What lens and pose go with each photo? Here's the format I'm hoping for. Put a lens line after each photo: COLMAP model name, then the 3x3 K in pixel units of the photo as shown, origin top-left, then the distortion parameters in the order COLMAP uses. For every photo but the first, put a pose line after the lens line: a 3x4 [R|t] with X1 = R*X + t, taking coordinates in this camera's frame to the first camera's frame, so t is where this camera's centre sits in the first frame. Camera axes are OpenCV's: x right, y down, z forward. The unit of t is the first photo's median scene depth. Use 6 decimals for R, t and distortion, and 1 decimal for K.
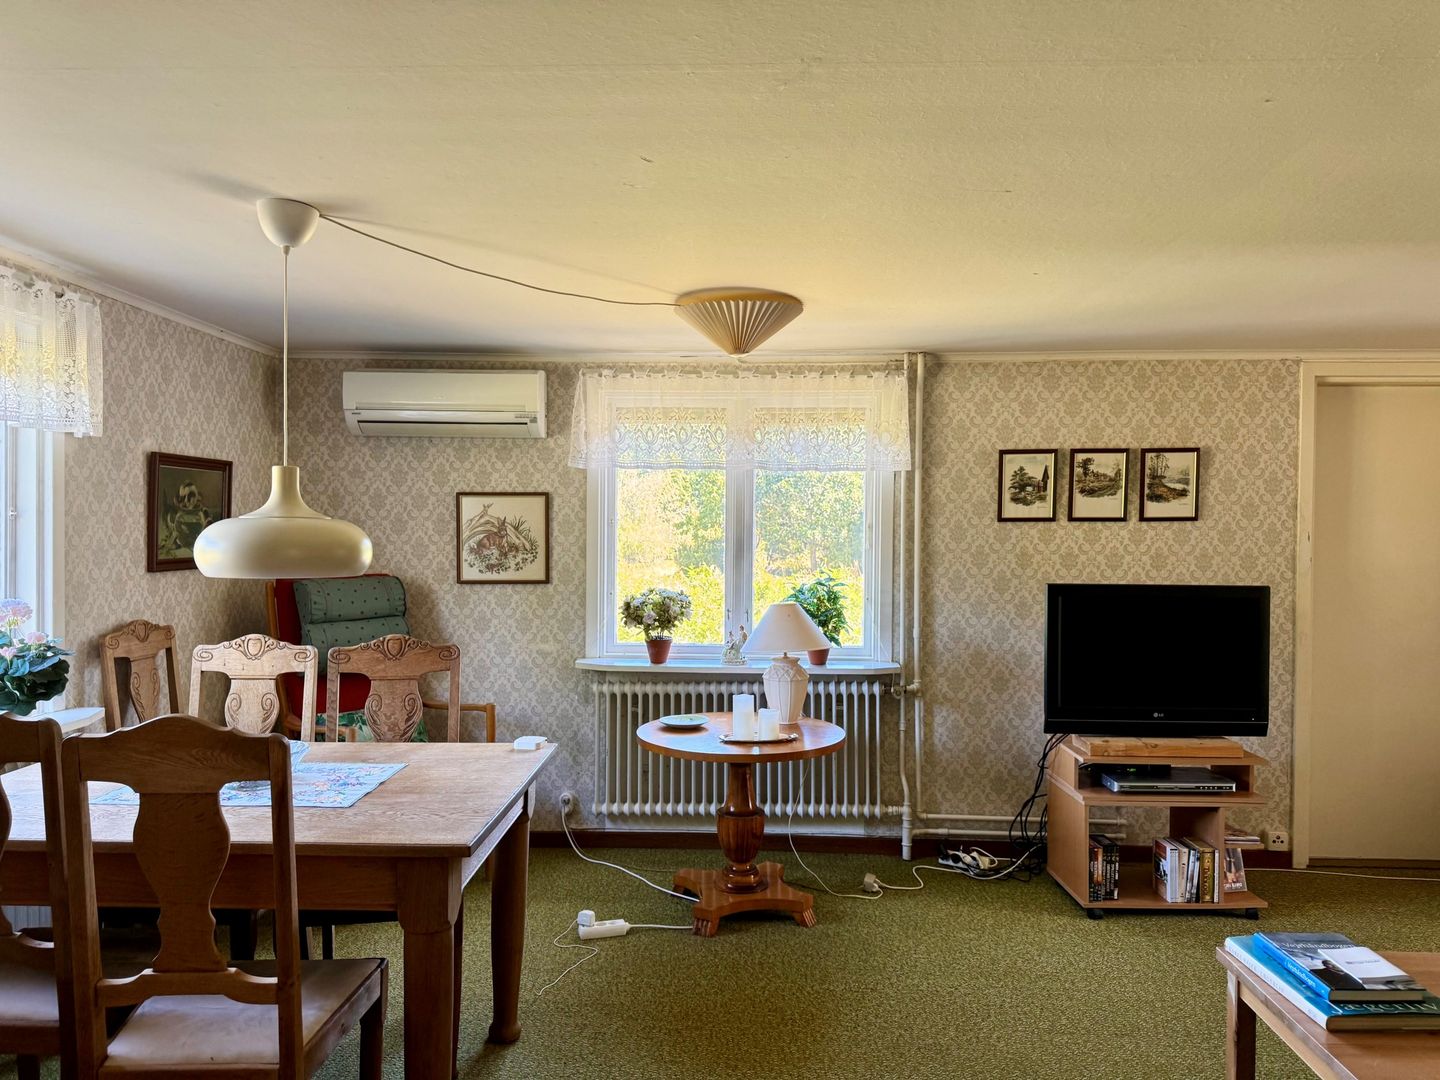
lens RADIAL K [[1000.2, 0, 713.6], [0, 1000.2, 542.5], [0, 0, 1]] dist [0.049414, -0.031288]
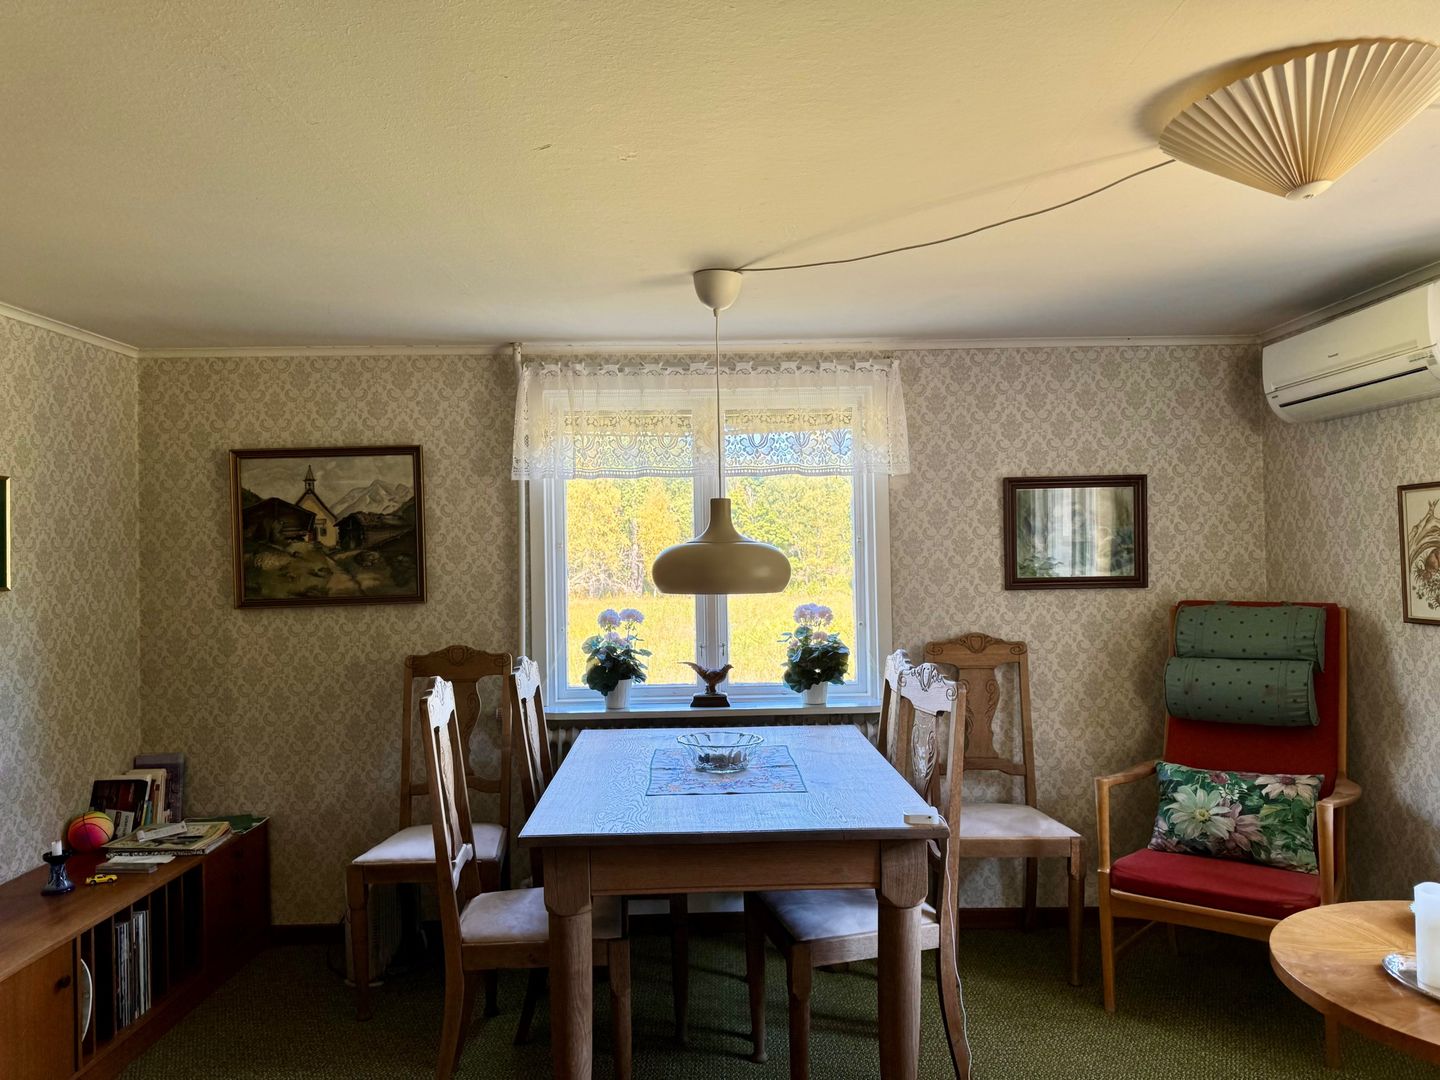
lens RADIAL K [[1000.2, 0, 712.3], [0, 1000.2, 542.8], [0, 0, 1]] dist [0.049414, -0.031288]
pose [[0.070690, -0.019212, -0.997313, 0.459129], [0.004690, 0.999810, -0.018928, -0.001719], [0.997487, -0.003339, 0.070766, 0.584098]]
